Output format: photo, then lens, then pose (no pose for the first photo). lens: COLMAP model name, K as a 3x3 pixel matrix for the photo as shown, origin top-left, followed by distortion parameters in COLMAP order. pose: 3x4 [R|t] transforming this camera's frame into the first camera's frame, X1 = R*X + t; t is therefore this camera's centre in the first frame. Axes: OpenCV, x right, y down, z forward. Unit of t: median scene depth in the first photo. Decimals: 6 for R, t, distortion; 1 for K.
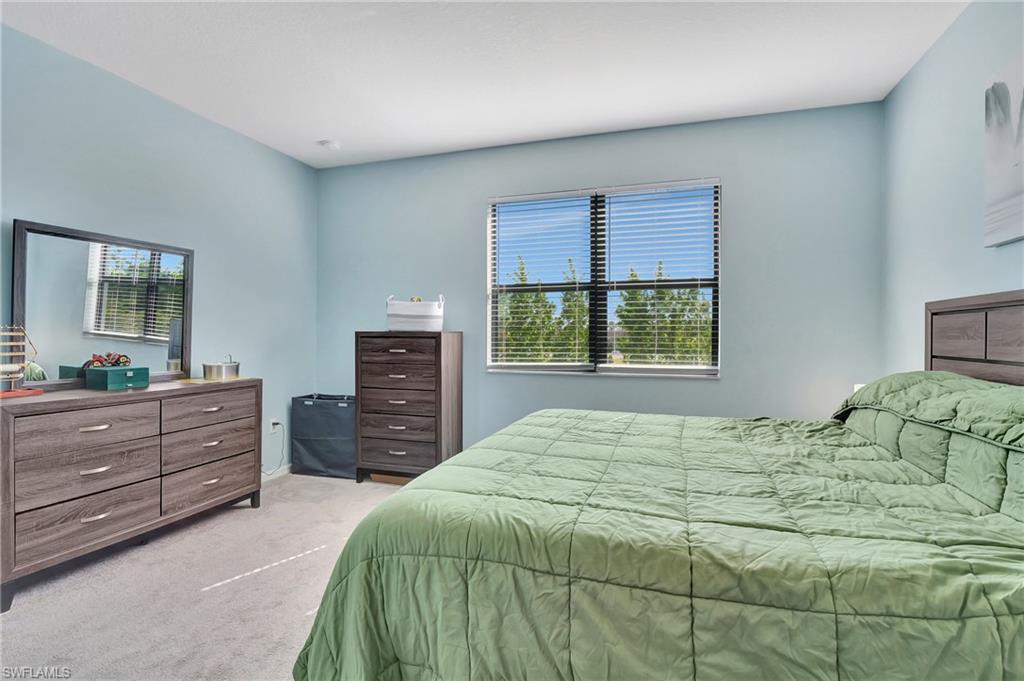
lens RADIAL K [[501.2, 0, 508.8], [0, 501.2, 335.6], [0, 0, 1]] dist [-0.003347, -0.002992]
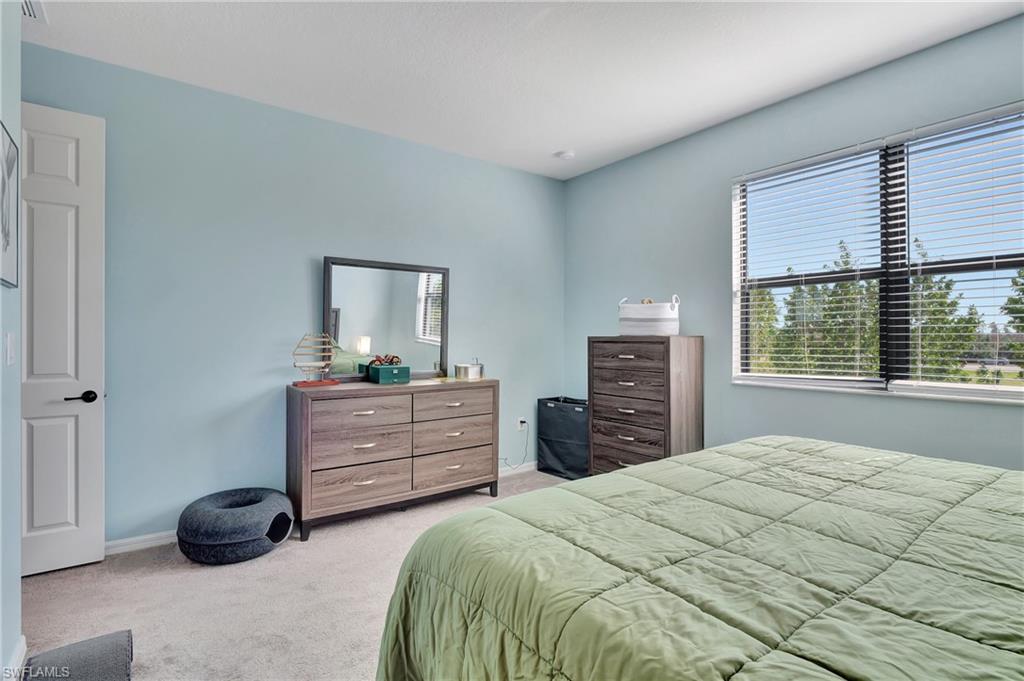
lens RADIAL K [[501.2, 0, 510.2], [0, 501.2, 336.4], [0, 0, 1]] dist [-0.003347, -0.002992]
pose [[0.821220, -0.005661, -0.570583, 0.160613], [0.001206, 0.999966, -0.008186, -0.000460], [0.570610, 0.006034, 0.821199, 0.114631]]
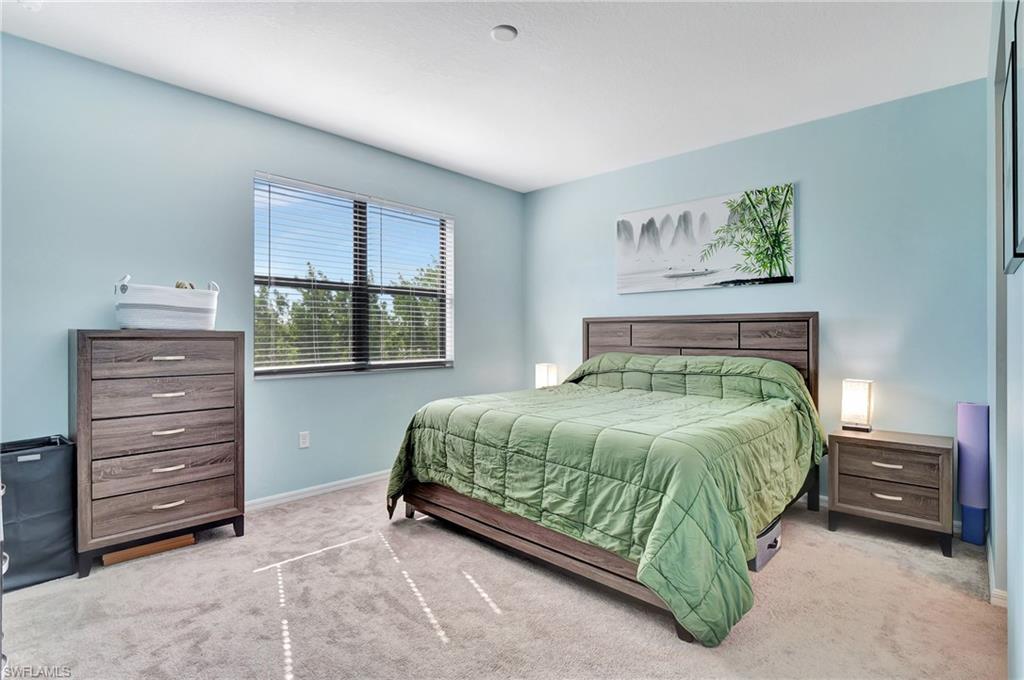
lens RADIAL K [[501.2, 0, 513.8], [0, 501.2, 335.7], [0, 0, 1]] dist [-0.003347, -0.002992]
pose [[0.412769, -0.004245, 0.910826, -0.763783], [0.000874, 0.999991, 0.004264, -0.003540], [-0.910835, -0.000964, 0.412769, 0.324795]]
